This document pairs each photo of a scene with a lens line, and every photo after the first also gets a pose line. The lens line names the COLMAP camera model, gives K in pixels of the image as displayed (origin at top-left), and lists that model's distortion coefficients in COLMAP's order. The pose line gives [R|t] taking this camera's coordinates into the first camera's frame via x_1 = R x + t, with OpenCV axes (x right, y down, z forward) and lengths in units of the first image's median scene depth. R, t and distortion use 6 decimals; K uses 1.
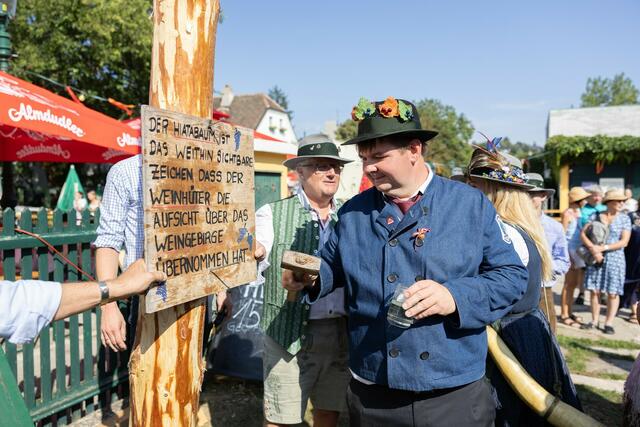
lens RADIAL K [[491.6, 0, 320.7], [0, 491.6, 206.7], [0, 0, 1]] dist [0.001122, -0.014427]
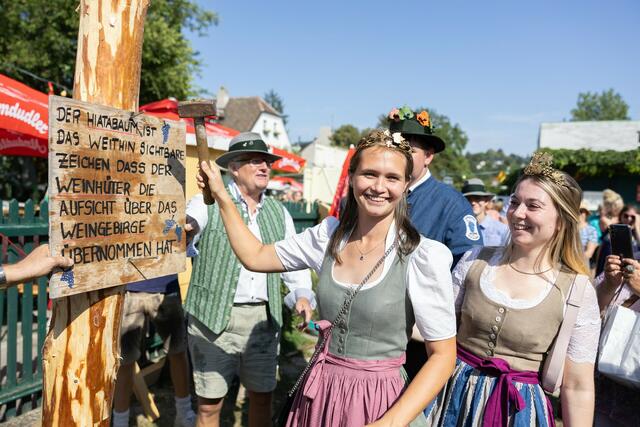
lens RADIAL K [[491.6, 0, 320.7], [0, 491.6, 206.7], [0, 0, 1]] dist [0.001122, -0.014427]
pose [[0.999419, 0.031170, 0.013753, 0.132902], [-0.031018, 0.999456, -0.011182, 0.016062], [-0.014094, 0.010748, 0.999843, -0.017545]]
